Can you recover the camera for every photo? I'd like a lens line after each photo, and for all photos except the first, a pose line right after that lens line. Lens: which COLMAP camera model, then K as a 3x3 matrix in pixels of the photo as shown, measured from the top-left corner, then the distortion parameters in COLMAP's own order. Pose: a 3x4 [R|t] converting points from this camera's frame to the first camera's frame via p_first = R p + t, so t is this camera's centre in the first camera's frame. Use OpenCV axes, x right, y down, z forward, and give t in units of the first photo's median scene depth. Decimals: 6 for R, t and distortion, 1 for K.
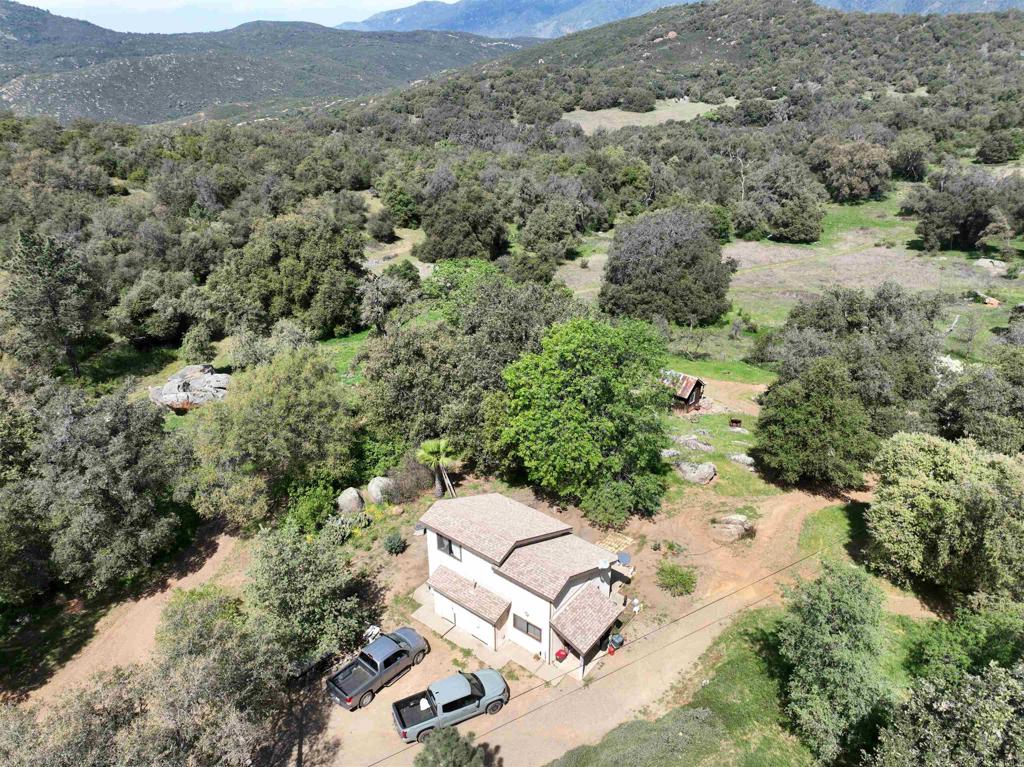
lens RADIAL K [[721.4, 0, 515.5], [0, 721.4, 381.9], [0, 0, 1]] dist [-0.002277, 0.020044]
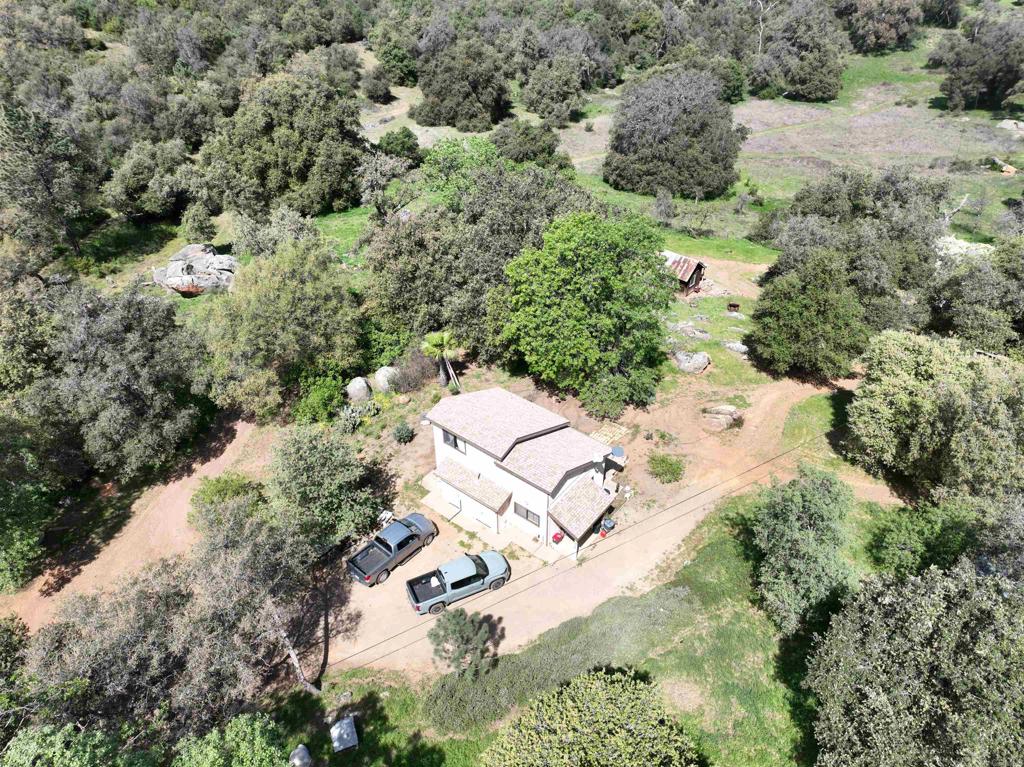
lens RADIAL K [[721.4, 0, 515.6], [0, 721.4, 382.6], [0, 0, 1]] dist [-0.002277, 0.020044]
pose [[0.999996, 0.000419, -0.002933, 0.001648], [0.000151, 0.981465, 0.191642, -0.048669], [0.002959, -0.191642, 0.981461, -0.026974]]
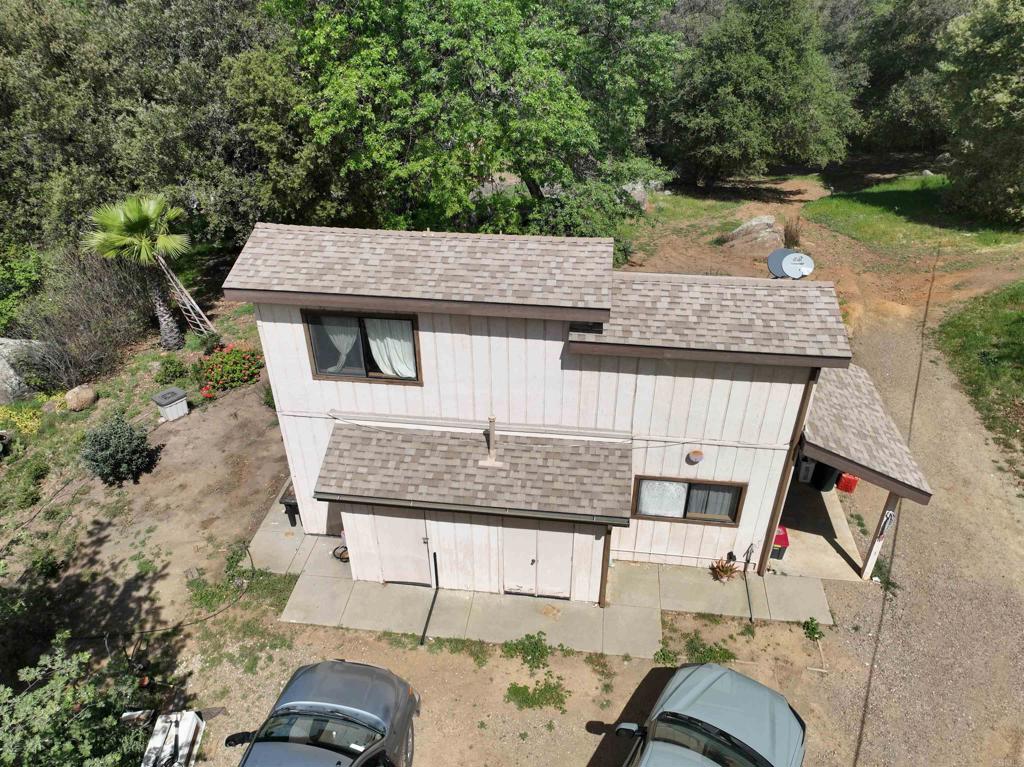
lens RADIAL K [[721.4, 0, 520.1], [0, 721.4, 385.7], [0, 0, 1]] dist [-0.002277, 0.020044]
pose [[0.856475, -0.285960, 0.429741, -0.130110], [0.227307, 0.956400, 0.183388, 0.159957], [-0.463446, -0.059384, 0.884133, 0.560632]]
